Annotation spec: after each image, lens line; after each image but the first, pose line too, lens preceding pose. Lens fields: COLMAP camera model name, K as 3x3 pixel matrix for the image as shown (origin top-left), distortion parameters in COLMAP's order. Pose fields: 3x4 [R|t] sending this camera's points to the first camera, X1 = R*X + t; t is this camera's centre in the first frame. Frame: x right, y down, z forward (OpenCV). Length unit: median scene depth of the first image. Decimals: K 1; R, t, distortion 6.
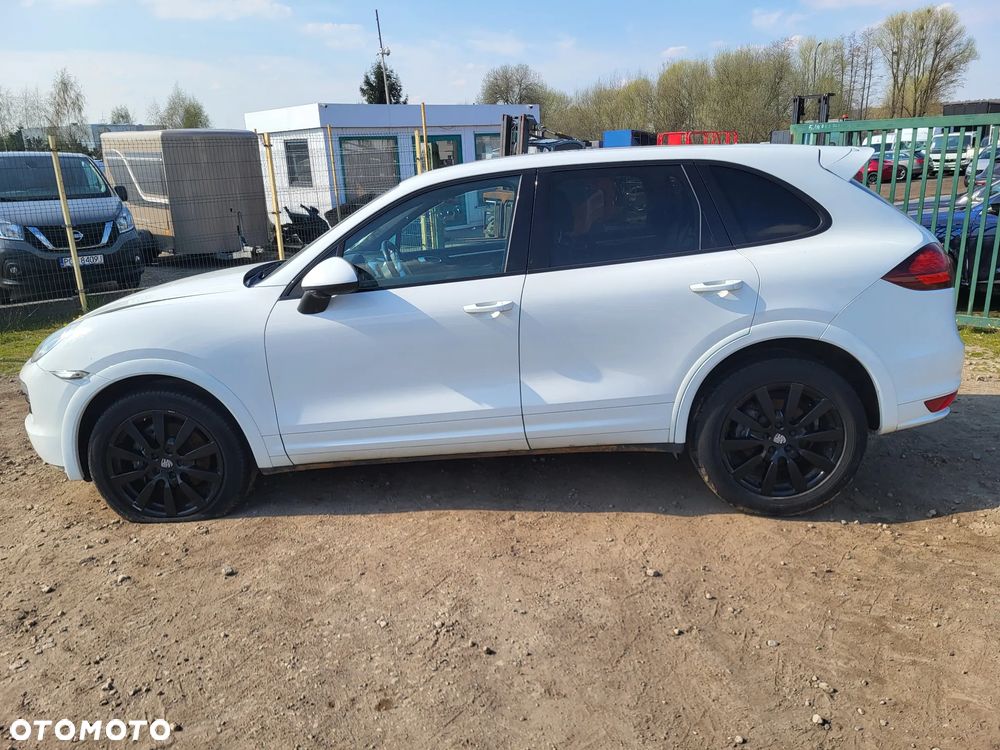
lens RADIAL K [[744.6, 0, 499.2], [0, 744.6, 383.5], [0, 0, 1]] dist [0.069207, -0.056821]
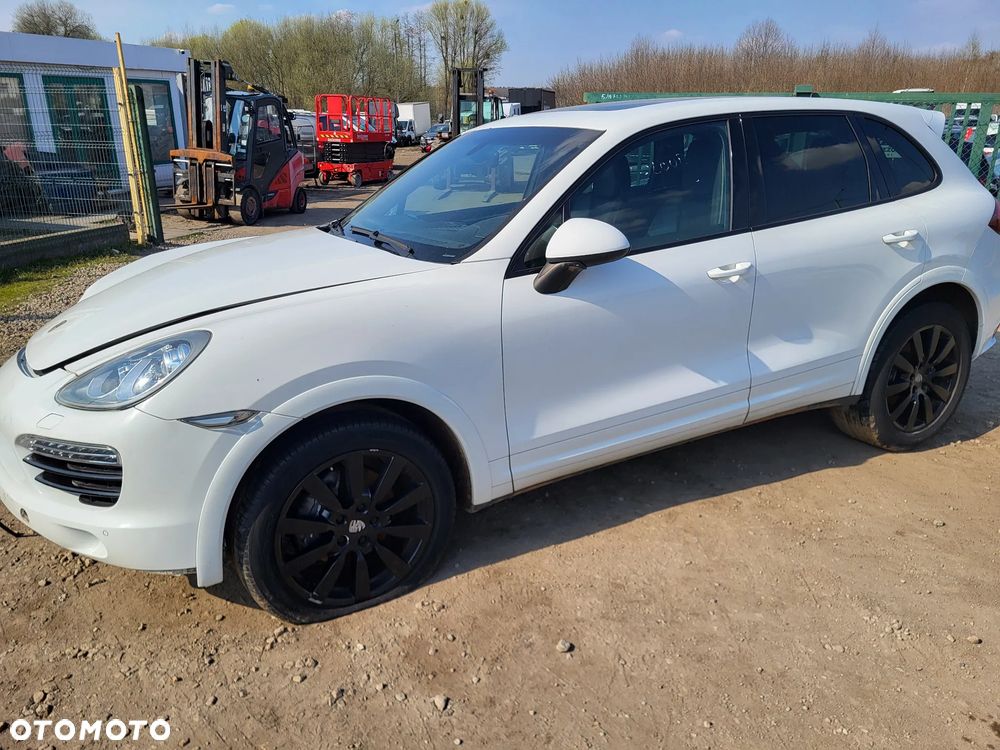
lens RADIAL K [[744.6, 0, 501.6], [0, 744.6, 378.4], [0, 0, 1]] dist [0.069207, -0.056821]
pose [[0.859554, -0.125302, 0.495446, -0.672512], [0.109020, 0.992118, 0.061774, -0.057811], [-0.499281, 0.000915, 0.866439, 0.352426]]
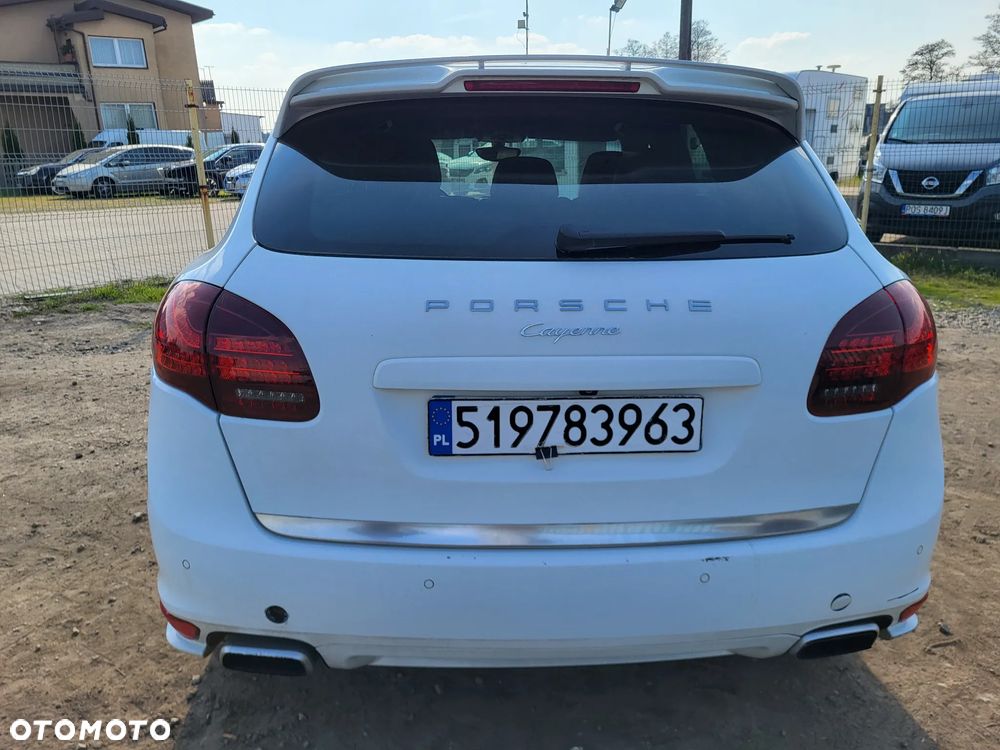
lens RADIAL K [[744.6, 0, 502.5], [0, 744.6, 377.9], [0, 0, 1]] dist [0.069207, -0.056821]
pose [[0.099367, 0.327082, -0.939757, 0.995579], [-0.265982, 0.918796, 0.291663, -0.302558], [0.958843, 0.220977, 0.178296, 1.074823]]
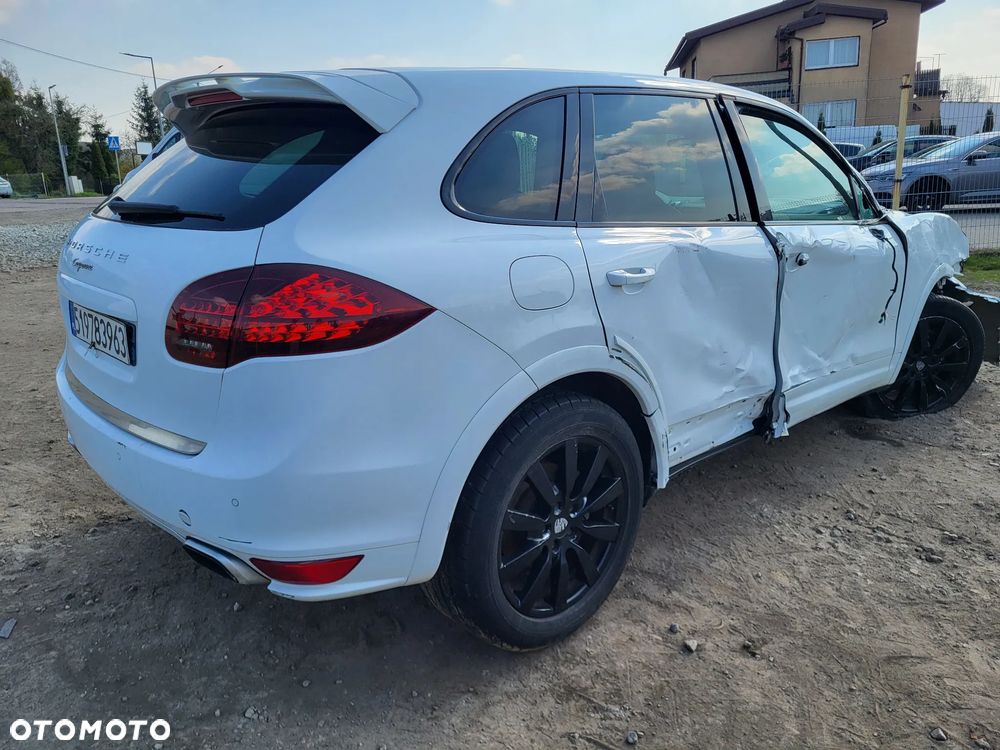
lens RADIAL K [[744.6, 0, 505.9], [0, 744.6, 377.0], [0, 0, 1]] dist [0.069207, -0.056821]
pose [[-0.699420, 0.256598, -0.667060, 0.817984], [-0.135186, 0.868984, 0.476017, -0.473610], [0.701809, 0.423113, -0.573097, 1.781957]]
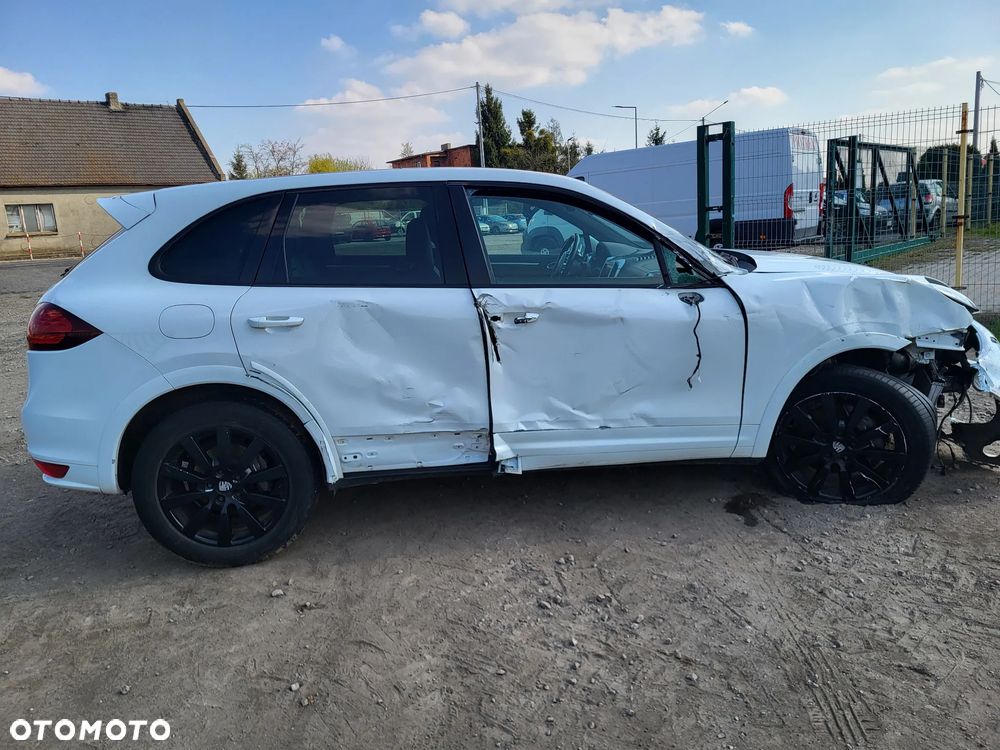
lens RADIAL K [[744.6, 0, 499.2], [0, 744.6, 368.5], [0, 0, 1]] dist [0.069207, -0.056821]
pose [[-0.984075, 0.132489, -0.118503, 0.145243], [0.063543, 0.884824, 0.461572, -0.611825], [0.166008, 0.446691, -0.879152, 2.324697]]
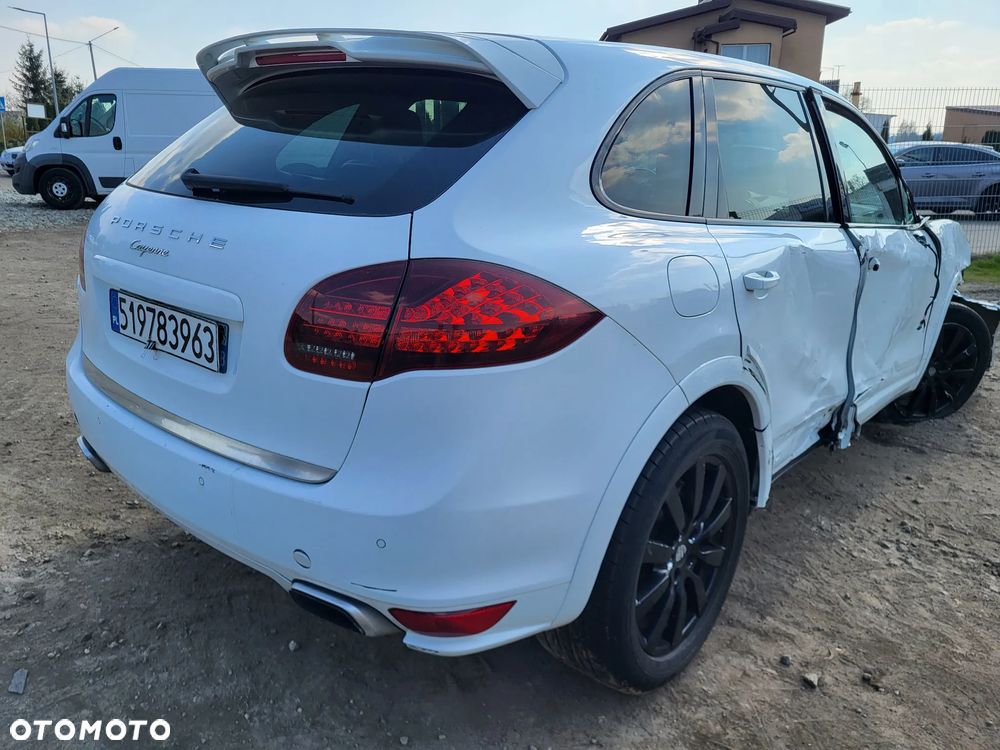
lens RADIAL K [[744.6, 0, 503.2], [0, 744.6, 371.1], [0, 0, 1]] dist [0.069207, -0.056821]
pose [[-0.619573, 0.252326, -0.743277, 0.873129], [-0.205085, 0.861994, 0.463580, -0.428356], [0.757673, 0.439657, -0.482320, 1.616633]]
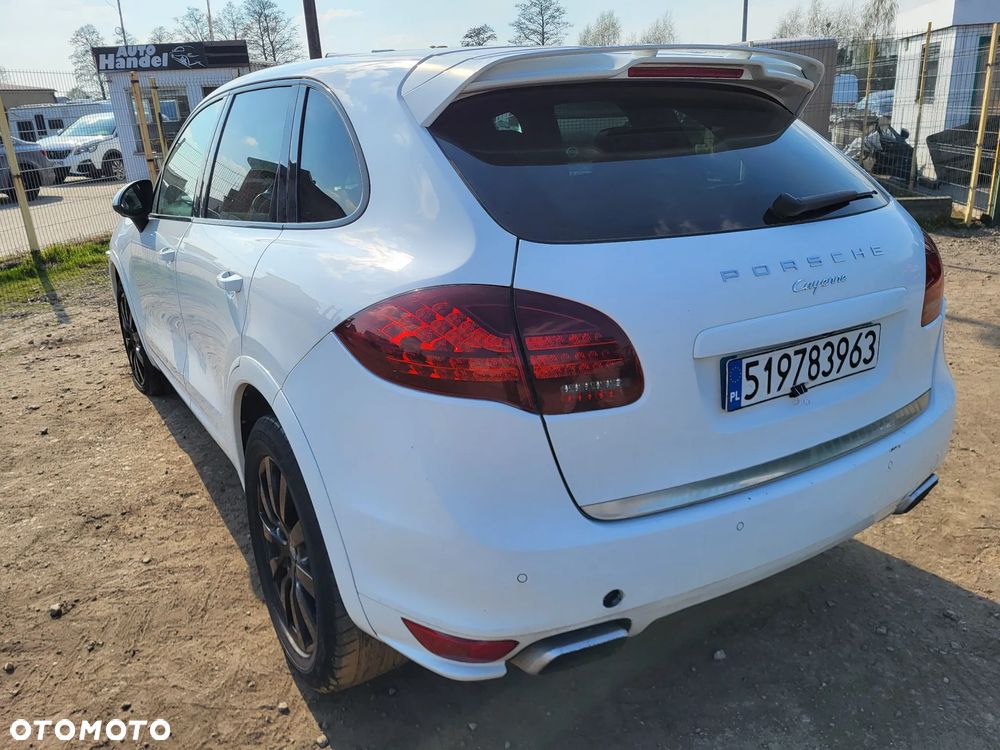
lens RADIAL K [[744.6, 0, 497.7], [0, 744.6, 370.9], [0, 0, 1]] dist [0.069207, -0.056821]
pose [[0.574762, 0.285047, -0.767071, 0.884109], [-0.216392, 0.956946, 0.193464, -0.217039], [0.789192, 0.054792, 0.611698, 0.740641]]
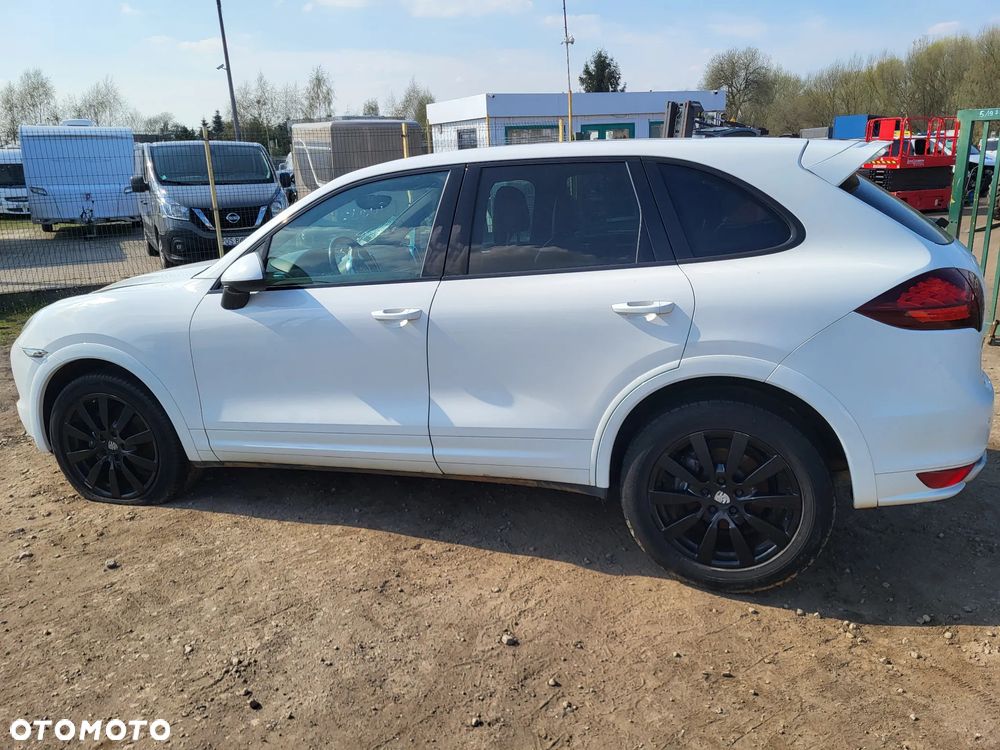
lens RADIAL K [[744.6, 0, 508.2], [0, 744.6, 368.0], [0, 0, 1]] dist [0.069207, -0.056821]
pose [[0.963316, 0.081618, -0.255656, 0.341876], [-0.082735, 0.996551, 0.006400, -0.052203], [0.255297, 0.014986, 0.966747, 0.147016]]
